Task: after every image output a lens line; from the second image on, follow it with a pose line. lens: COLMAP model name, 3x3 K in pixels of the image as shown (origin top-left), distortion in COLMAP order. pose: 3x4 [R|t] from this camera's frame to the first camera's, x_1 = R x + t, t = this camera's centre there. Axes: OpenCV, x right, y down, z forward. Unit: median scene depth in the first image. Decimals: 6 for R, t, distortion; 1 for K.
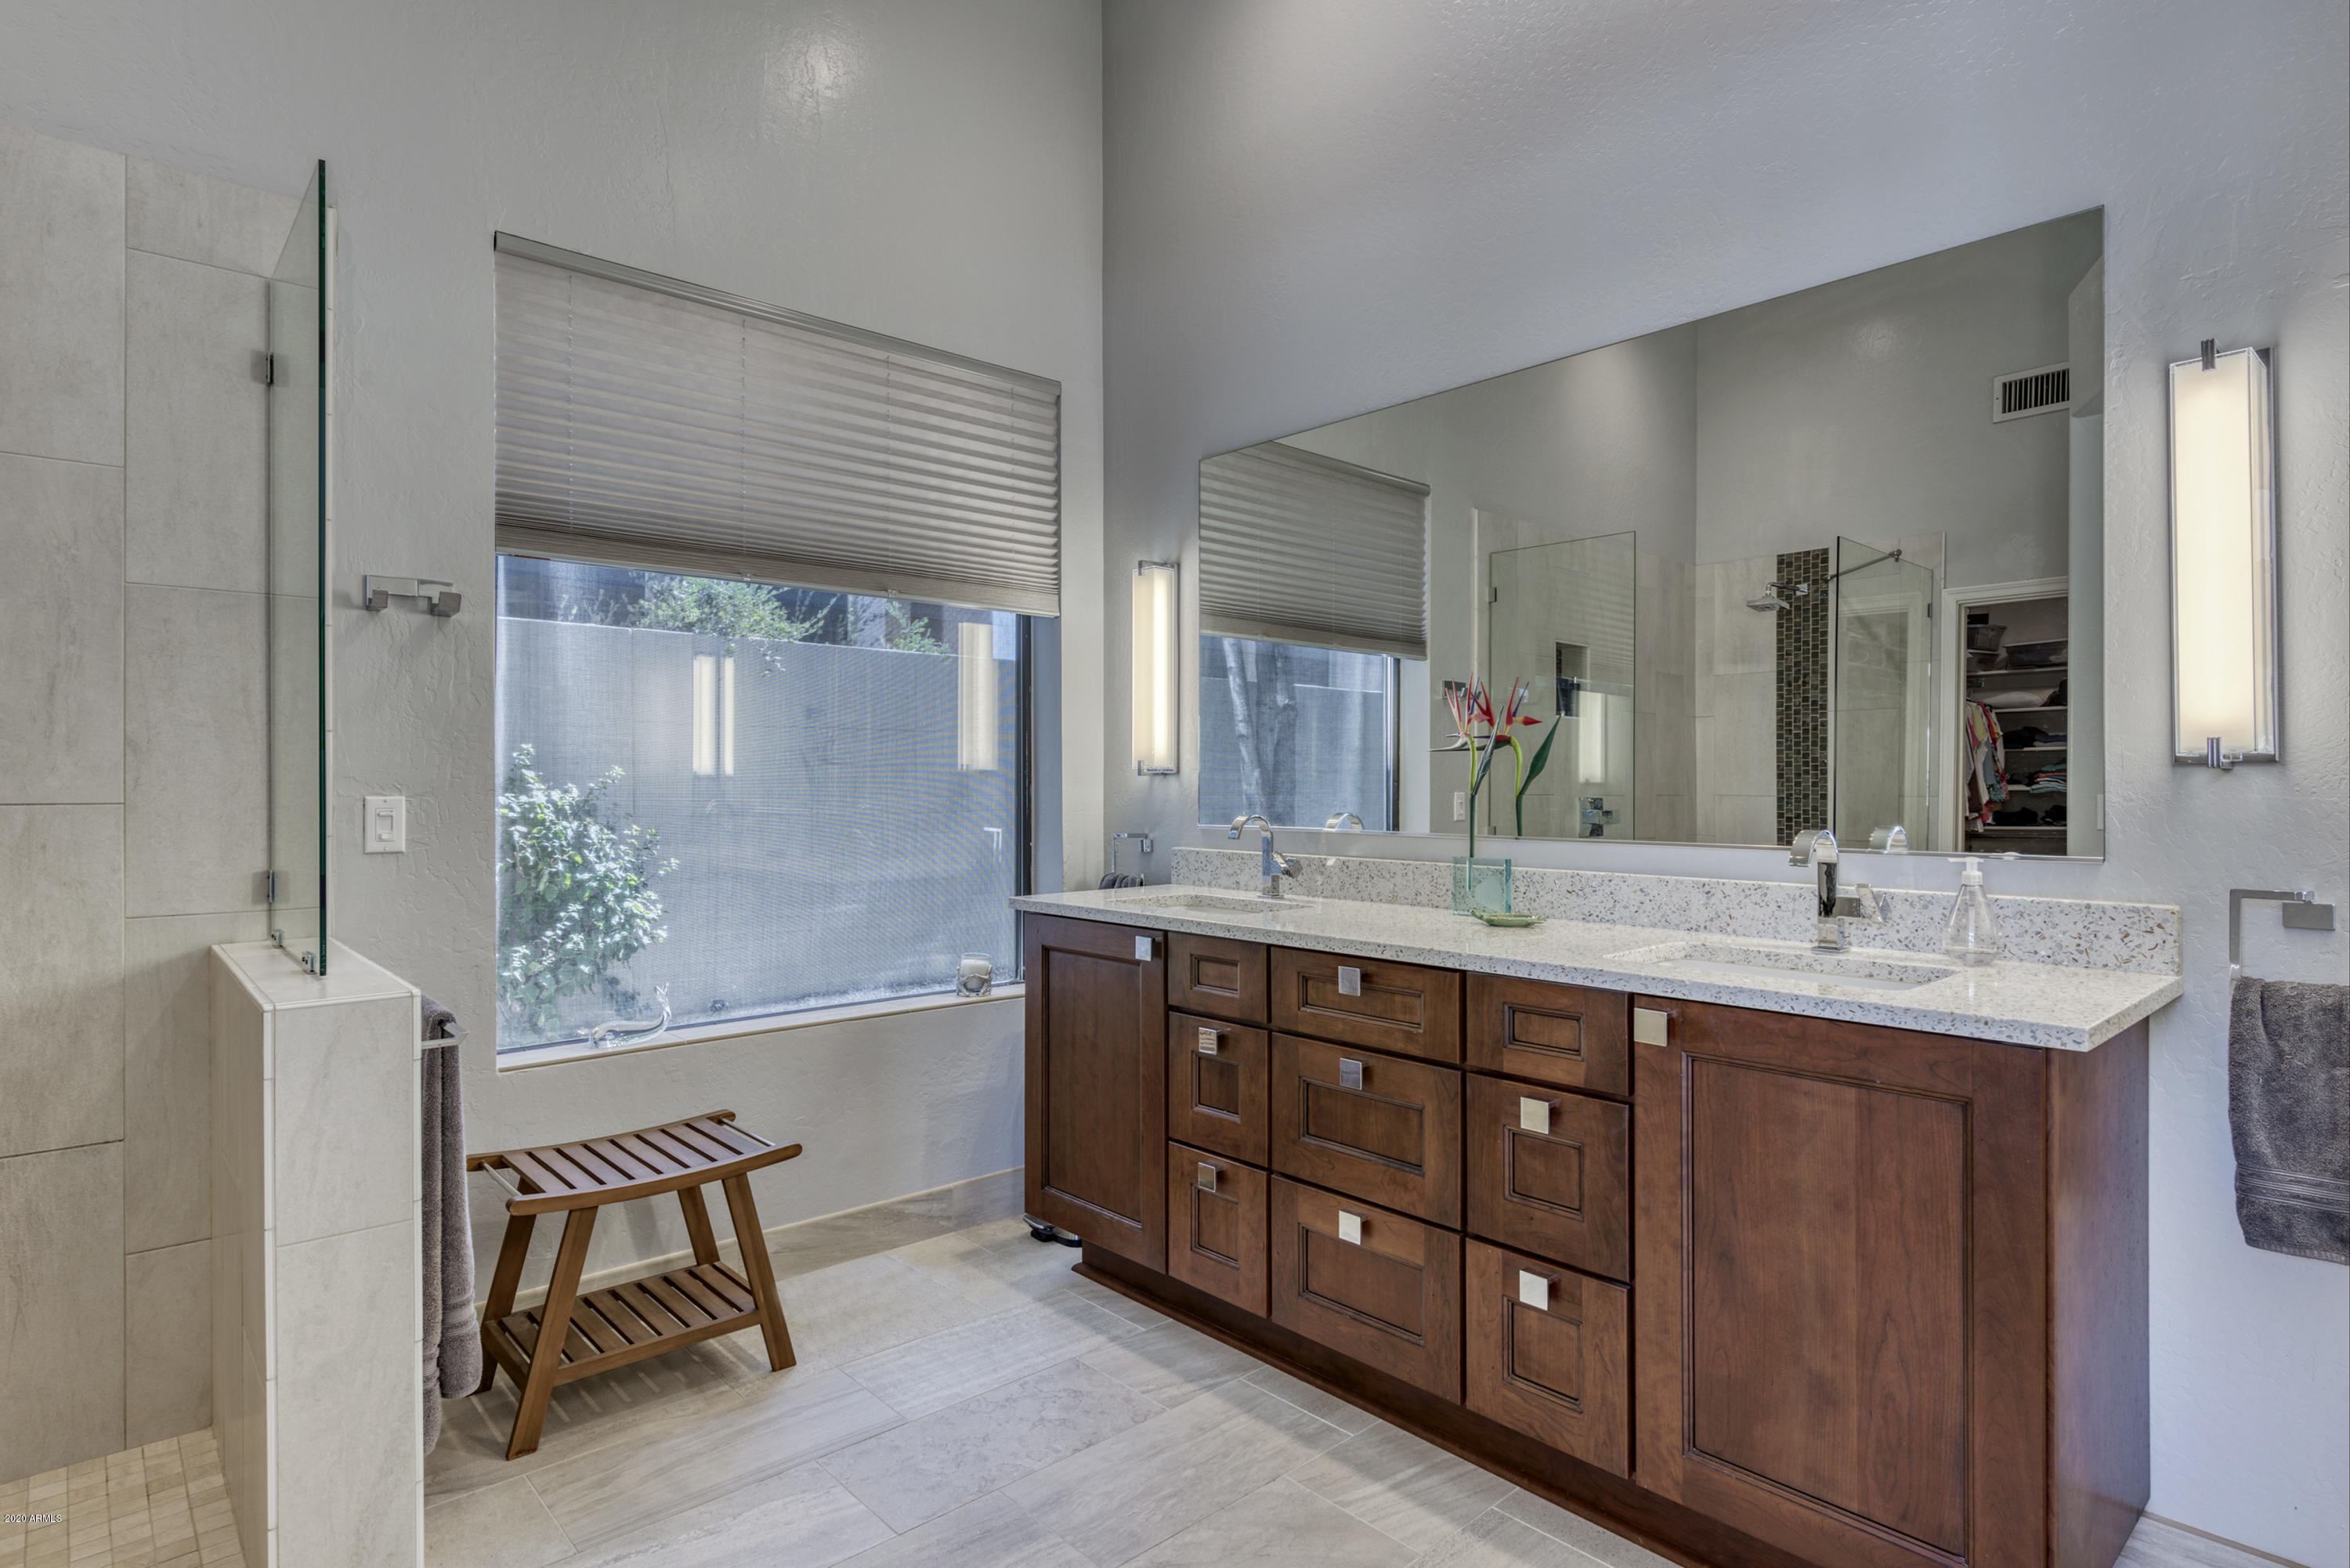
lens RADIAL K [[1204.0, 0, 1186.4], [0, 1204.0, 783.2], [0, 0, 1]] dist [-0.002264, -0.000016]
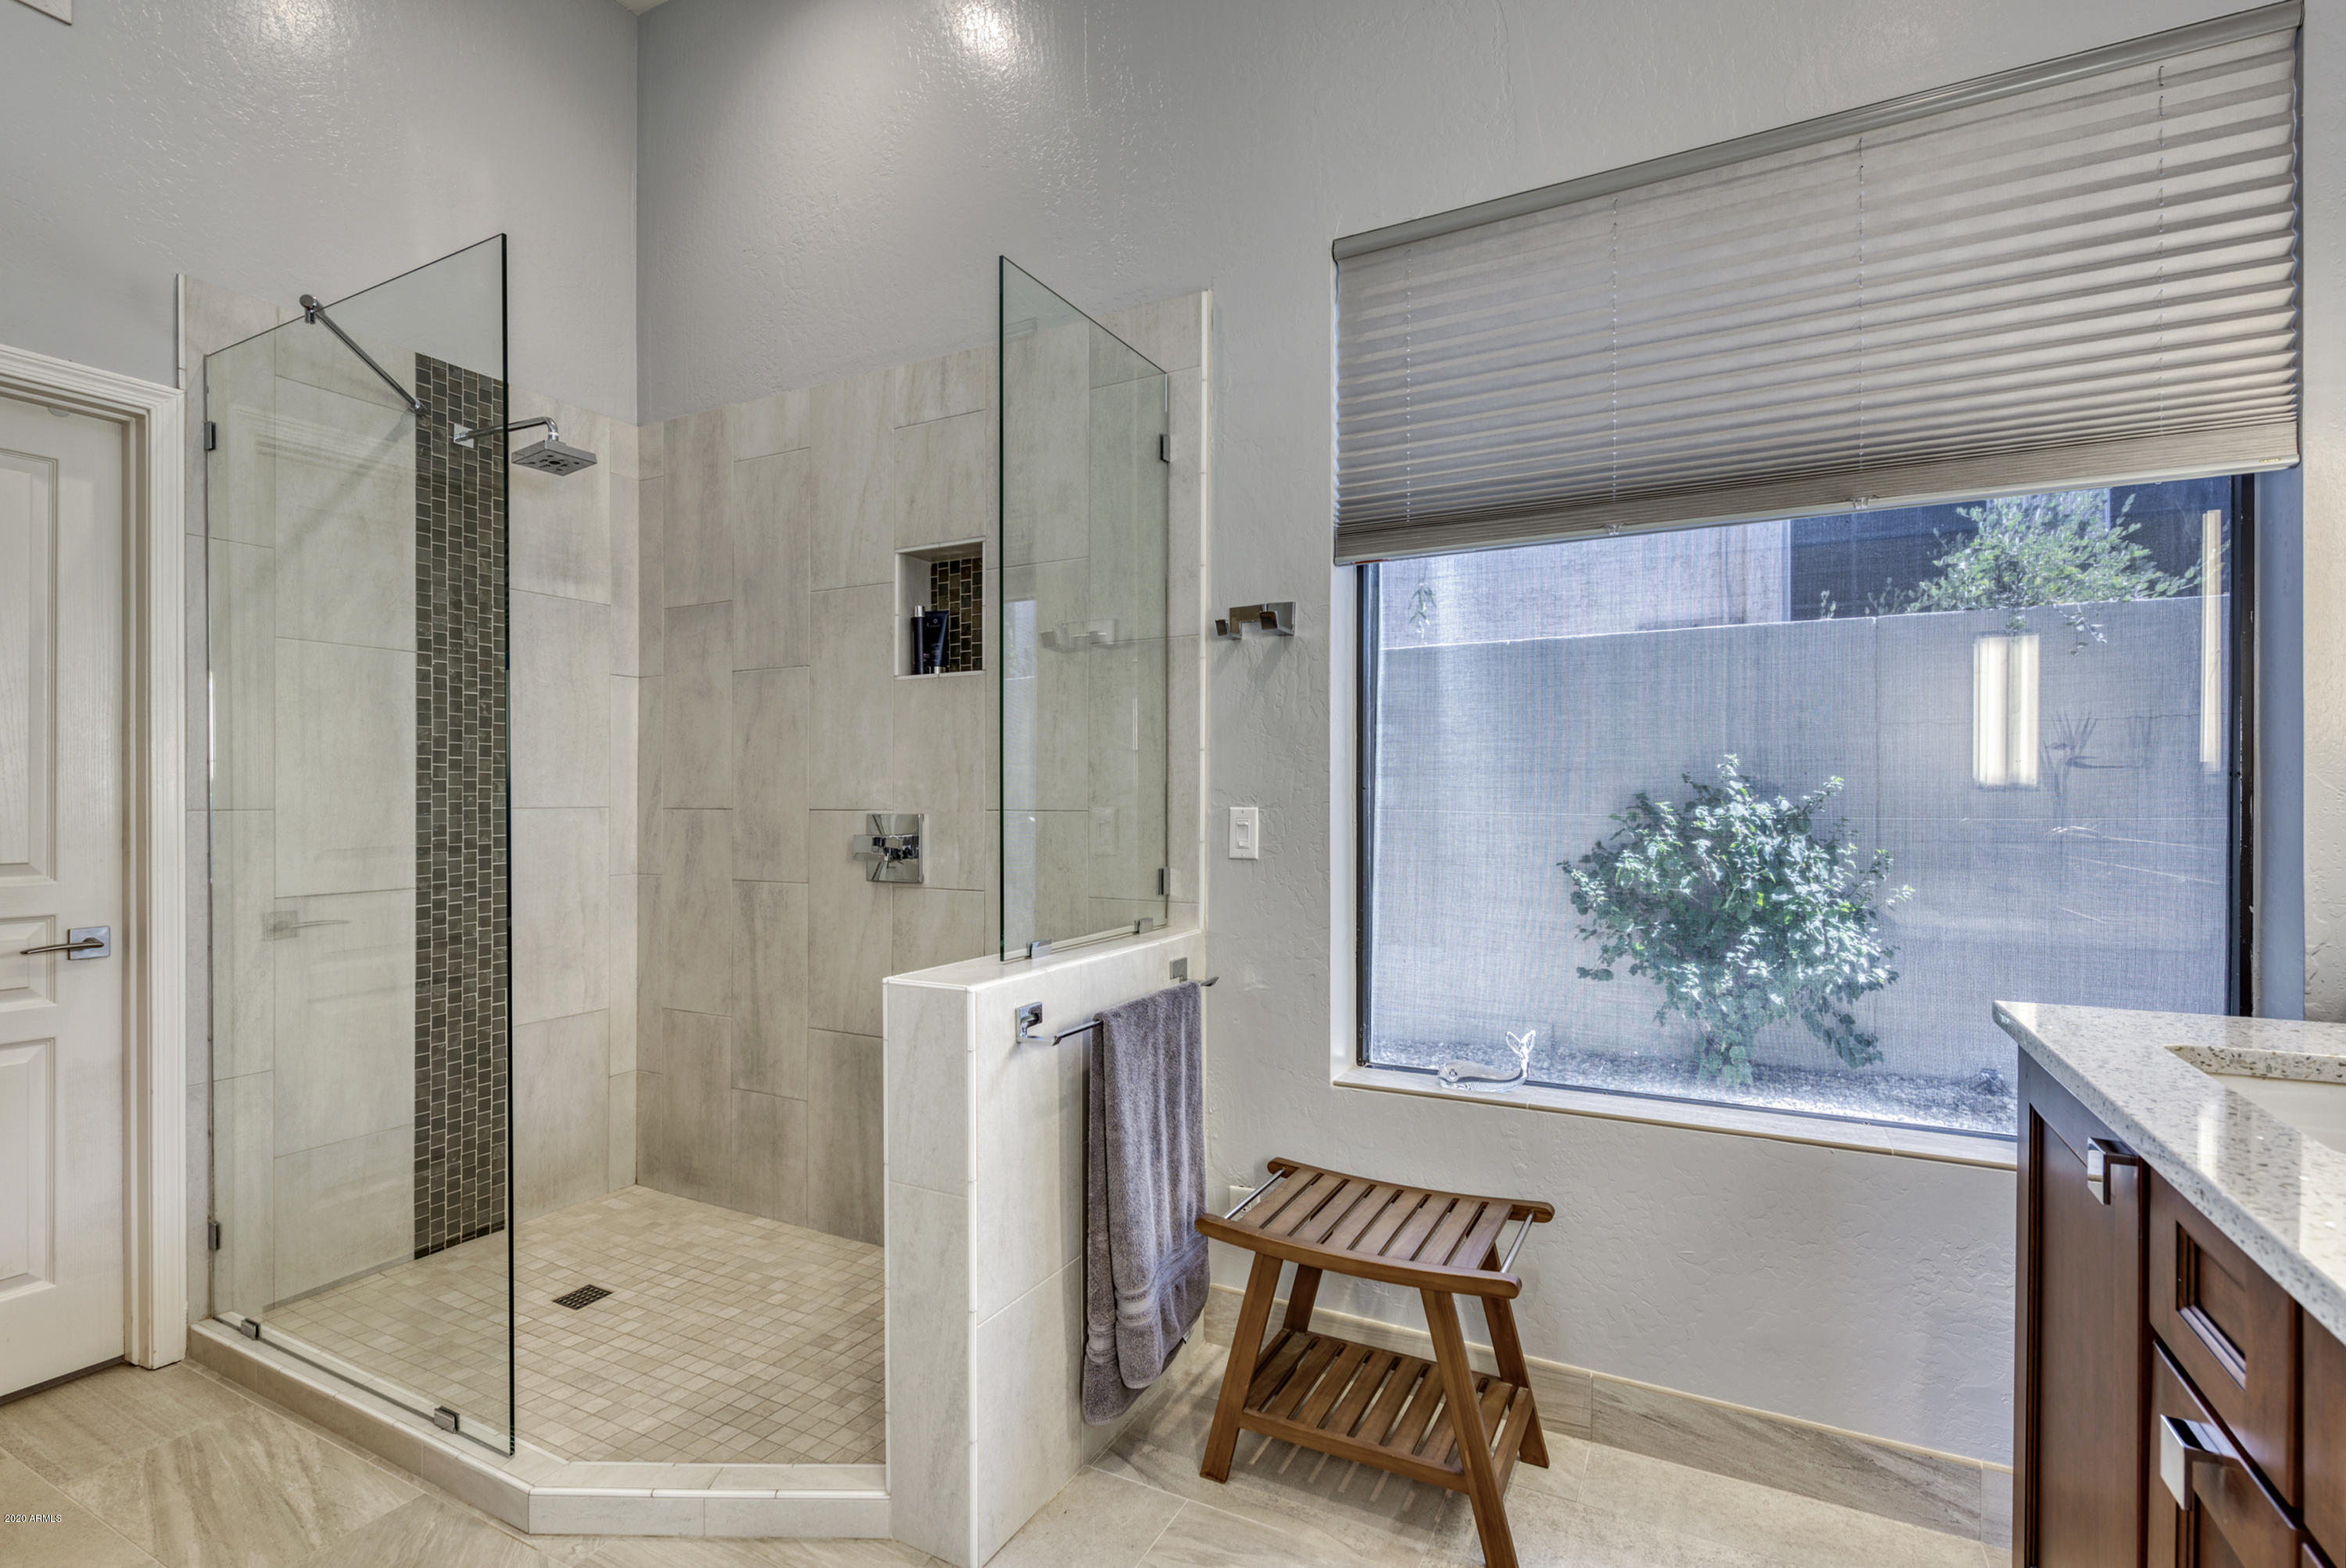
lens RADIAL K [[1095.8, 0, 1175.3], [0, 1095.8, 797.4], [0, 0, 1]] dist [0.001669, 0.001269]
pose [[0.344747, 0.000669, -0.938695, 0.124010], [0.000812, 0.999999, 0.001010, 0.000530], [0.938695, -0.001111, 0.344747, 0.297091]]
